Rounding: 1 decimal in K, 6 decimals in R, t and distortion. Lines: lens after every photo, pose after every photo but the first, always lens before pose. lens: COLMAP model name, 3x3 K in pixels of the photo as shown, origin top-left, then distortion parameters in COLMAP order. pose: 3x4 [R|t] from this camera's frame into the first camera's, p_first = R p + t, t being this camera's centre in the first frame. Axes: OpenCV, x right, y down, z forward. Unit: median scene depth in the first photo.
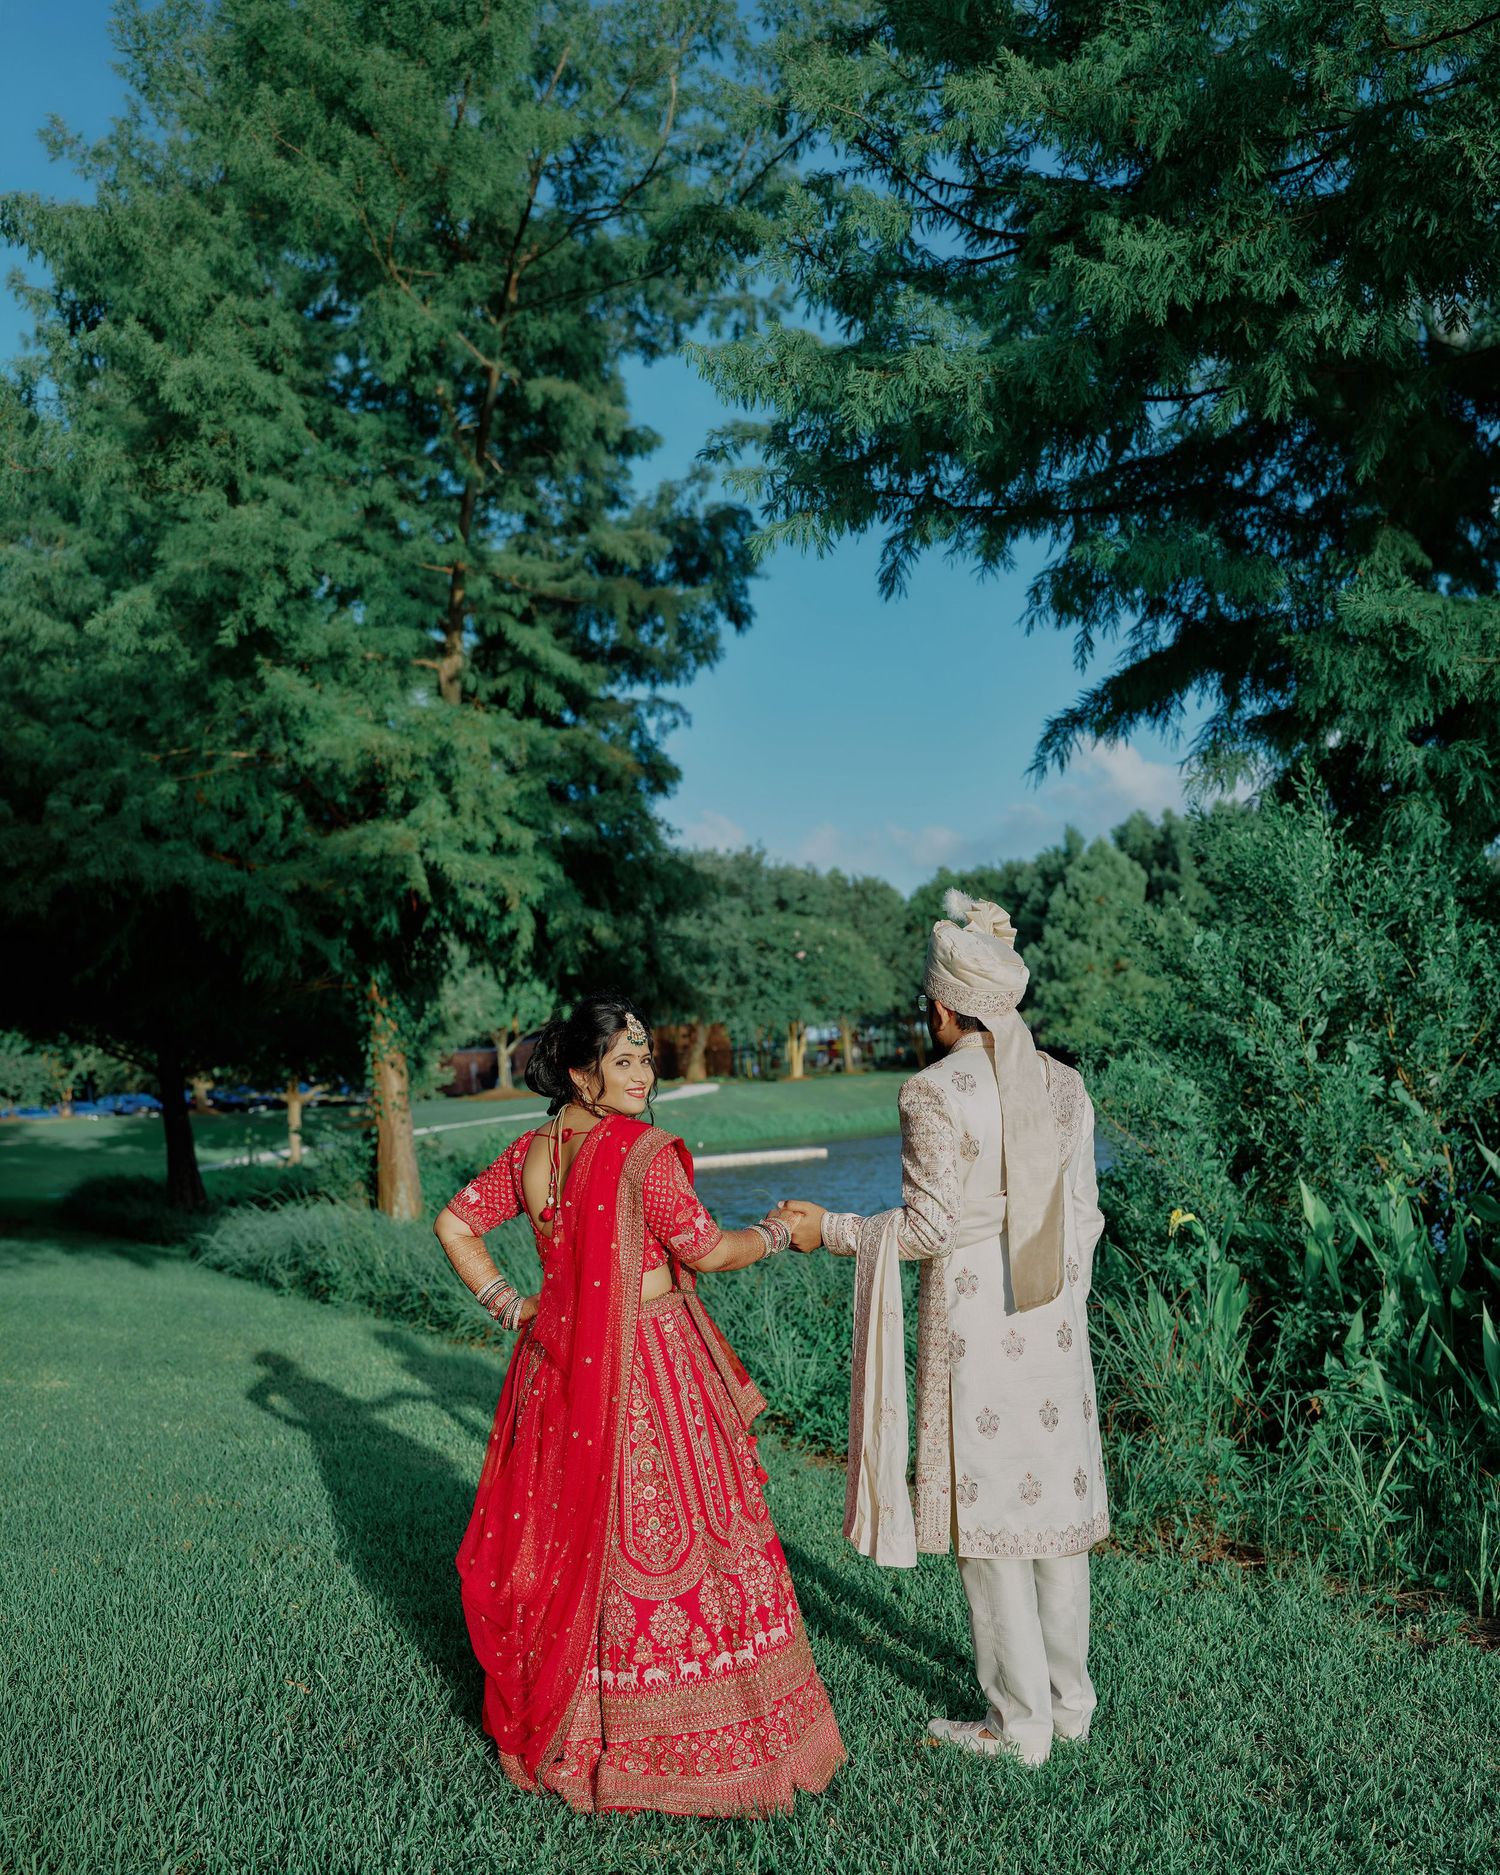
lens RADIAL K [[4380.6, 0, 746.9], [0, 4380.6, 938.5], [0, 0, 1]] dist [-0.771348, 16.251460]
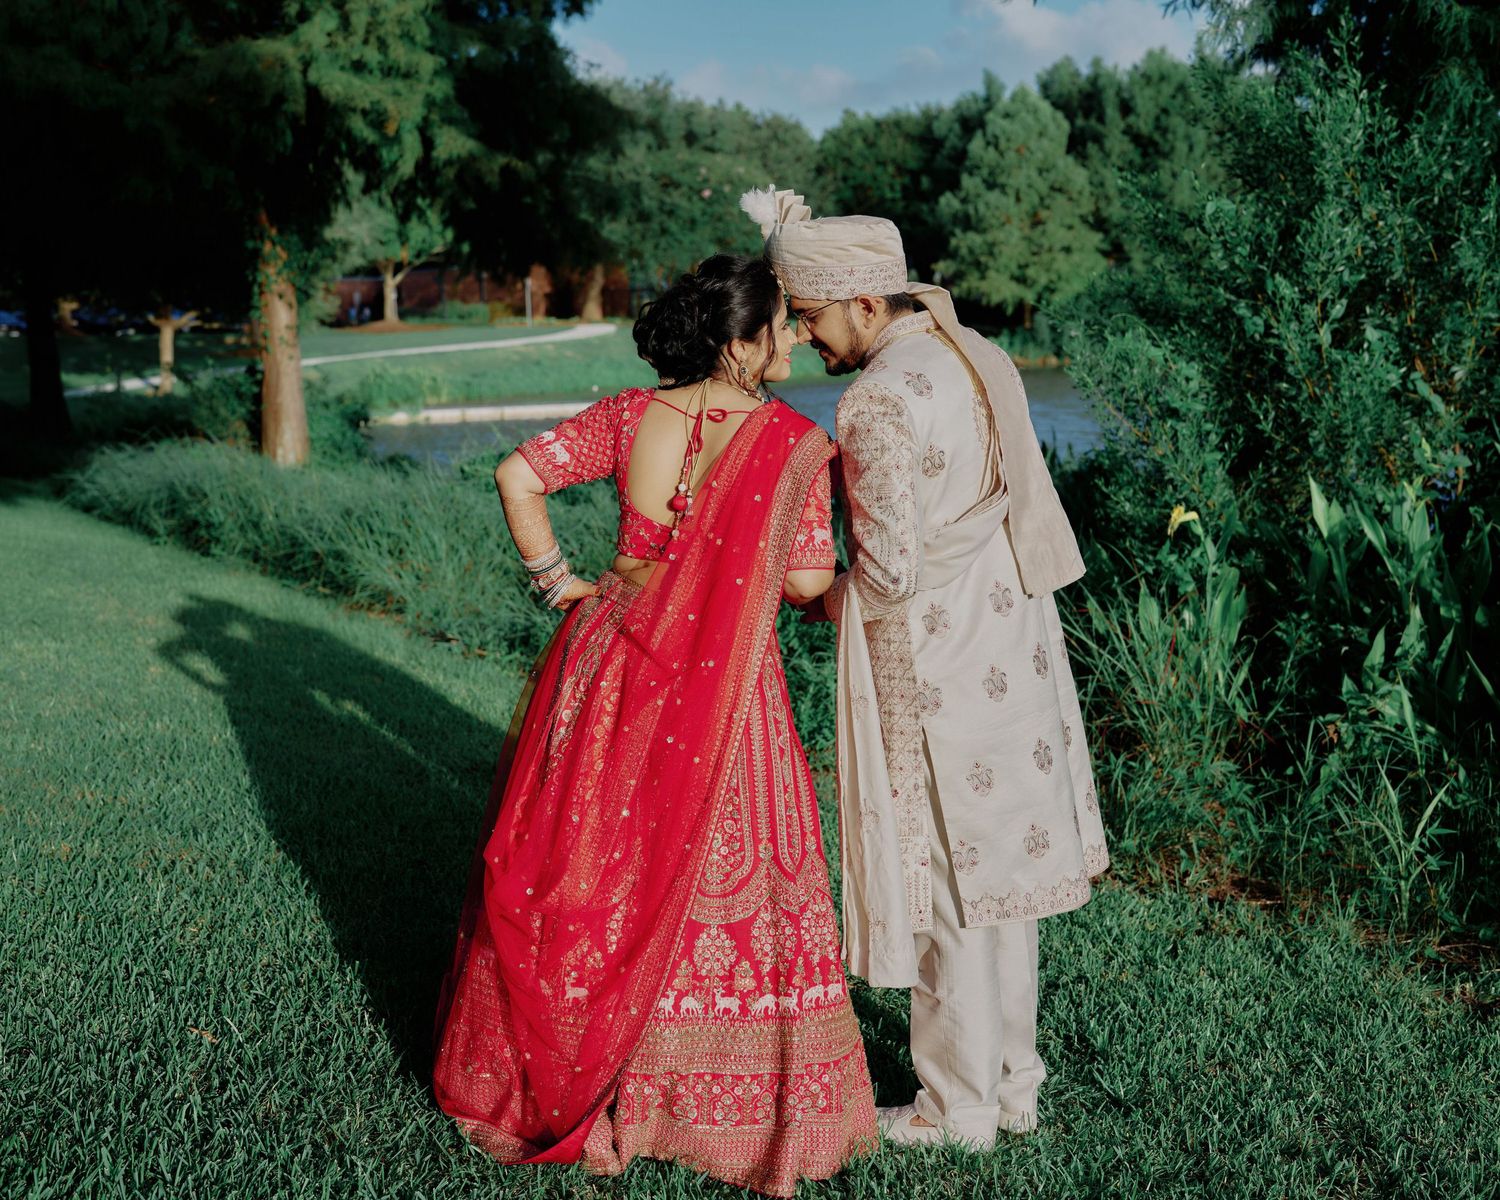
lens RADIAL K [[3346.7, 0, 748.1], [0, 3346.7, 598.2], [0, 0, 1]] dist [-0.066332, -0.428453]
pose [[0.994945, 0.029174, 0.096088, -0.055558], [-0.041853, 0.990272, 0.132699, -0.007126], [-0.091282, -0.136050, 0.986488, 0.316416]]
